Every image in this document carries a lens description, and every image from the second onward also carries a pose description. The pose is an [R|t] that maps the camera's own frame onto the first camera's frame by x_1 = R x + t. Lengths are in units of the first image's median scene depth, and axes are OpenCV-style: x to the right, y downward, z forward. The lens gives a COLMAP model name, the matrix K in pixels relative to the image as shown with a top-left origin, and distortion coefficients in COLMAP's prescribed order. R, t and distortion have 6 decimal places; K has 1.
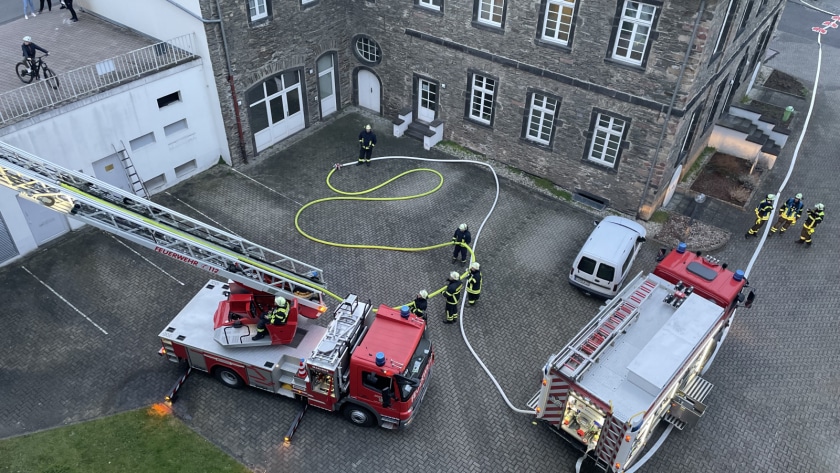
lens RADIAL K [[630.5, 0, 418.0], [0, 630.5, 229.3], [0, 0, 1]] dist [0.074492, -0.072678]
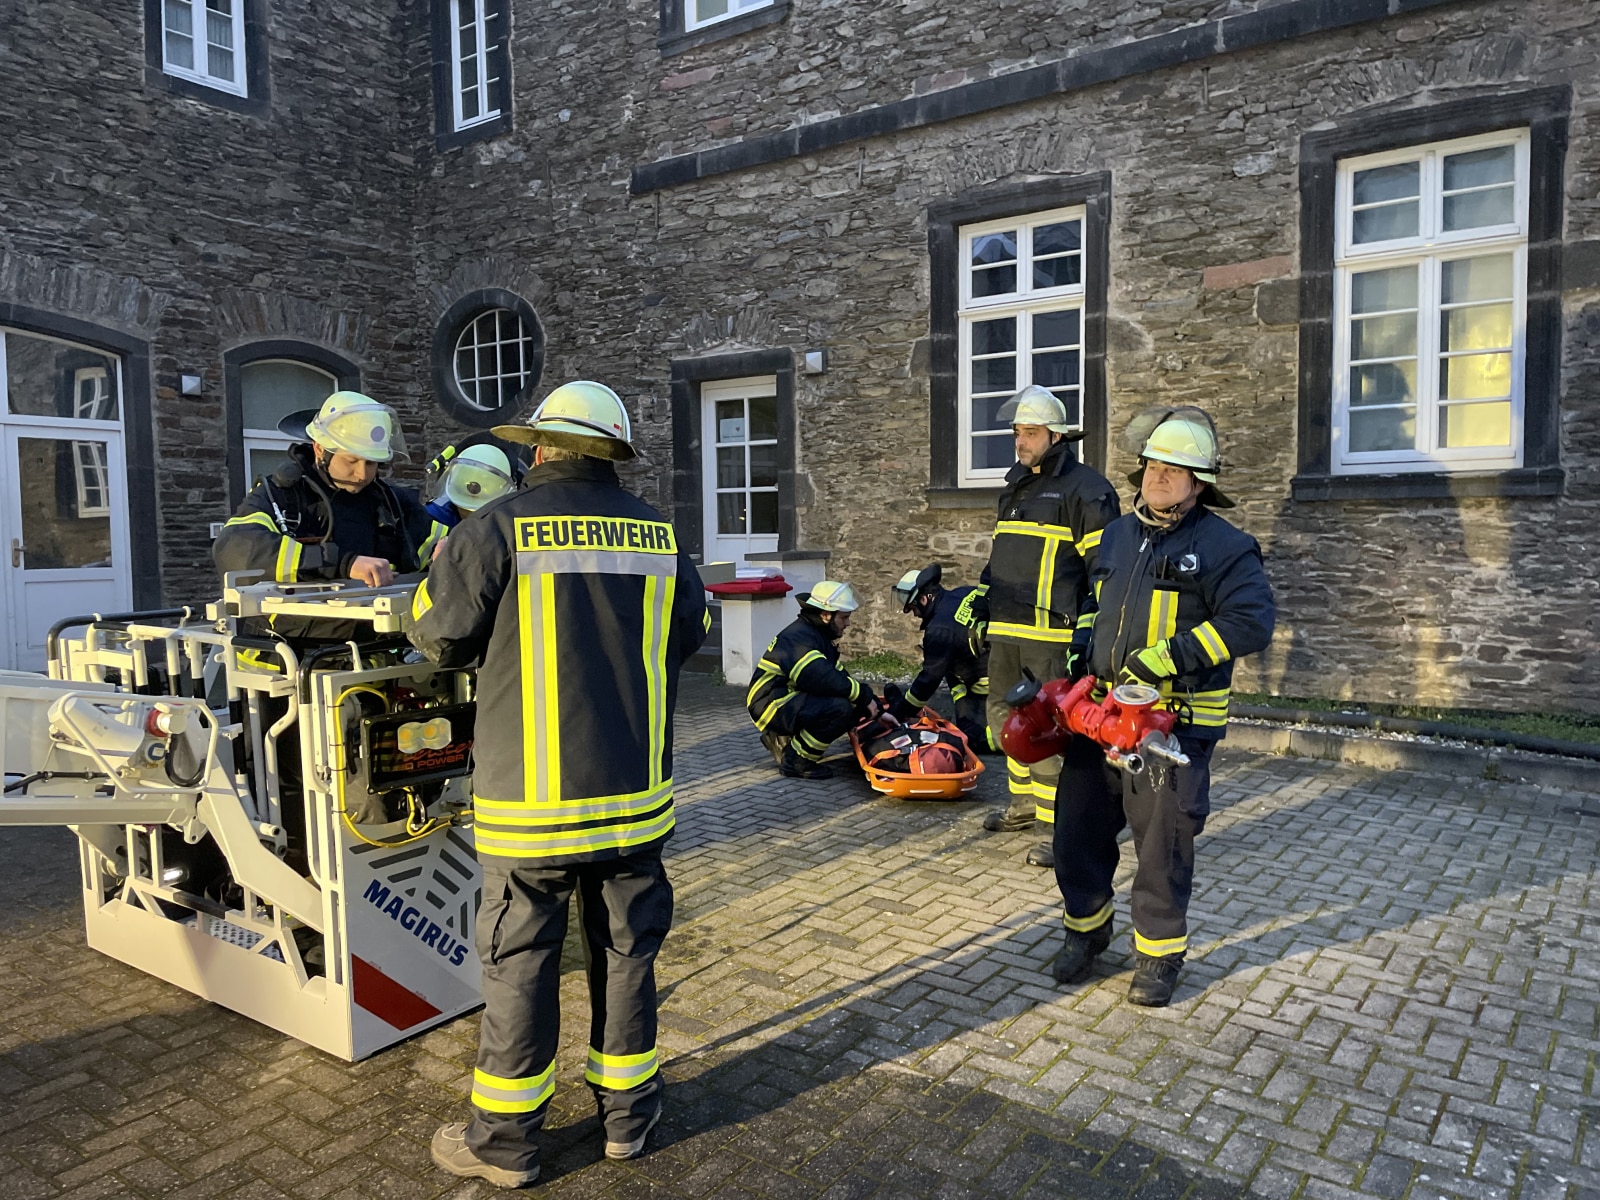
lens RADIAL K [[1200.3, 0, 802.8], [0, 1200.3, 600.2], [0, 0, 1]] dist [0.077901, -0.078907]
pose [[0.999247, -0.038649, -0.003433, 0.036153], [0.030067, 0.827208, -0.561091, 0.047693], [0.024525, 0.560565, 0.827747, 0.743427]]
